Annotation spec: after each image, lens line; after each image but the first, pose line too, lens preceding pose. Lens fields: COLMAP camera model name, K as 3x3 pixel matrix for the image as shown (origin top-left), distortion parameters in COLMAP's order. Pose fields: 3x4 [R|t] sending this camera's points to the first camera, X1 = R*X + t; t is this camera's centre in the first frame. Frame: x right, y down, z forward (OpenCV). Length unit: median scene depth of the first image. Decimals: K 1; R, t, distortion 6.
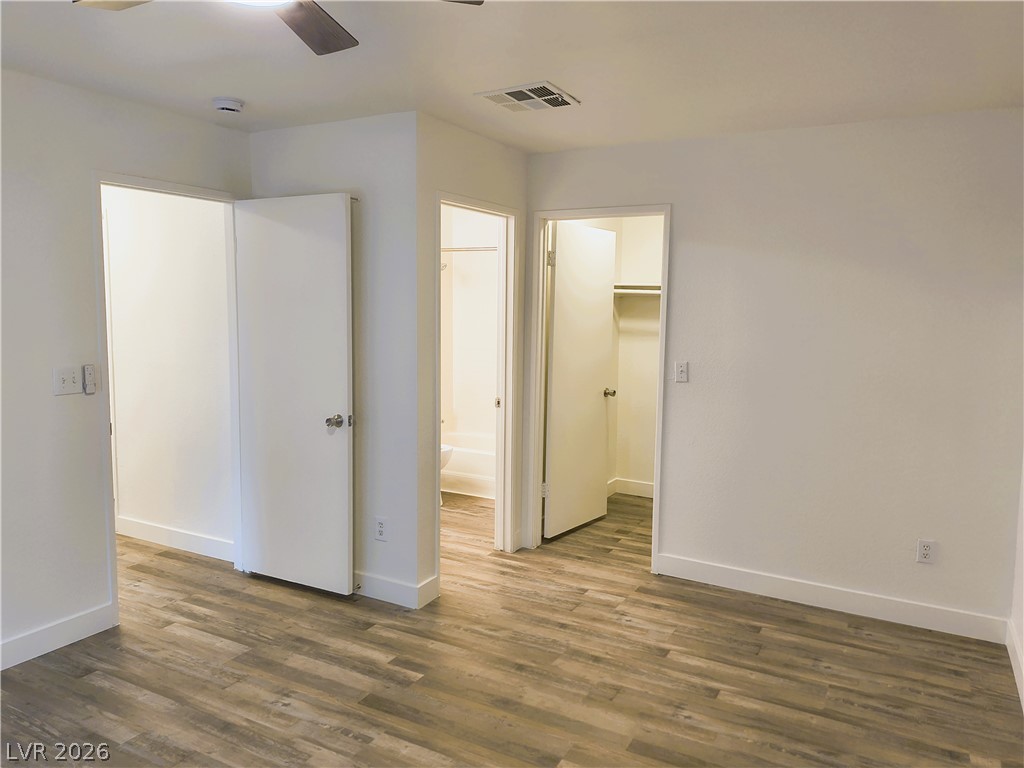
lens RADIAL K [[747.3, 0, 516.9], [0, 747.3, 378.9], [0, 0, 1]] dist [0.029948, -0.044154]
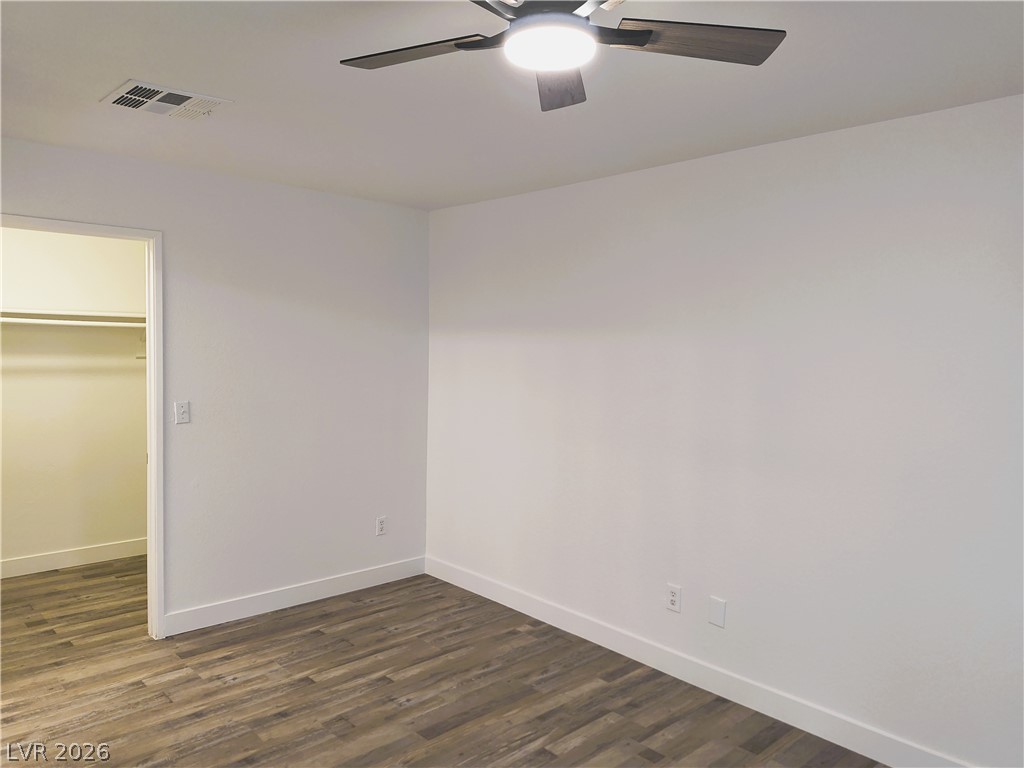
lens RADIAL K [[747.3, 0, 517.5], [0, 747.3, 387.5], [0, 0, 1]] dist [0.029948, -0.044154]
pose [[0.291209, -0.075040, 0.953712, -0.629571], [0.080430, 0.995310, 0.053754, -0.065008], [-0.953273, 0.061054, 0.295878, 0.364641]]
